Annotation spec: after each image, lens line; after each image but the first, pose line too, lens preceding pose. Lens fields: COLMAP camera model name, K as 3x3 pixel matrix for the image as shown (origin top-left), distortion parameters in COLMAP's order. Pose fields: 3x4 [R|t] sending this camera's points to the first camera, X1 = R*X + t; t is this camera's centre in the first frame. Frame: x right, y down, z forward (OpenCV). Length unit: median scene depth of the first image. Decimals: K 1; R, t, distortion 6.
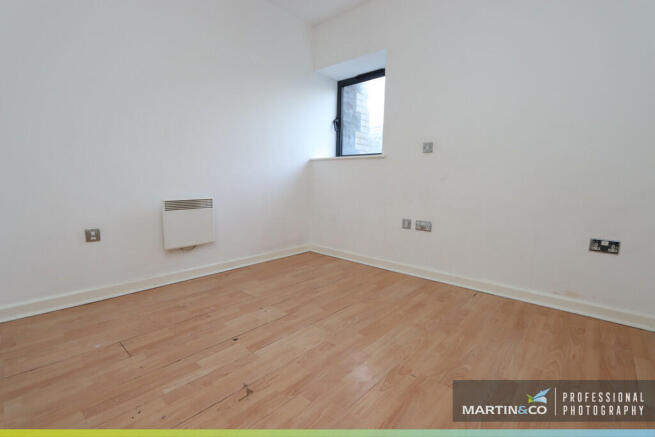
lens RADIAL K [[304.6, 0, 328.0], [0, 304.6, 229.7], [0, 0, 1]] dist [-0.037363, 0.000086]
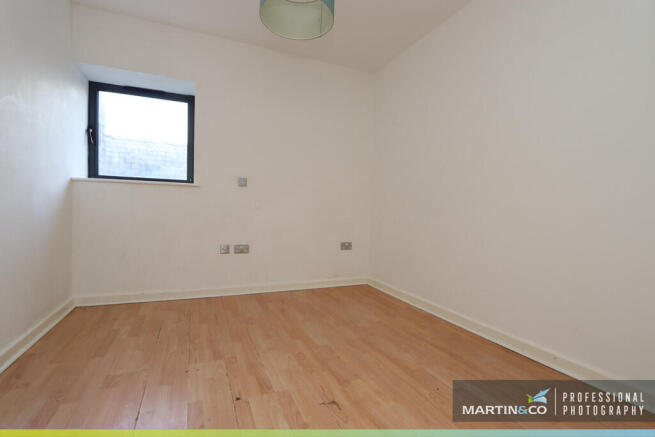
lens RADIAL K [[304.6, 0, 328.0], [0, 304.6, 229.7], [0, 0, 1]] dist [-0.037363, 0.000086]
pose [[0.391726, -0.061124, 0.918050, -0.657740], [0.123095, 0.992302, 0.013544, -0.064678], [-0.911811, 0.107702, 0.396234, 0.258267]]
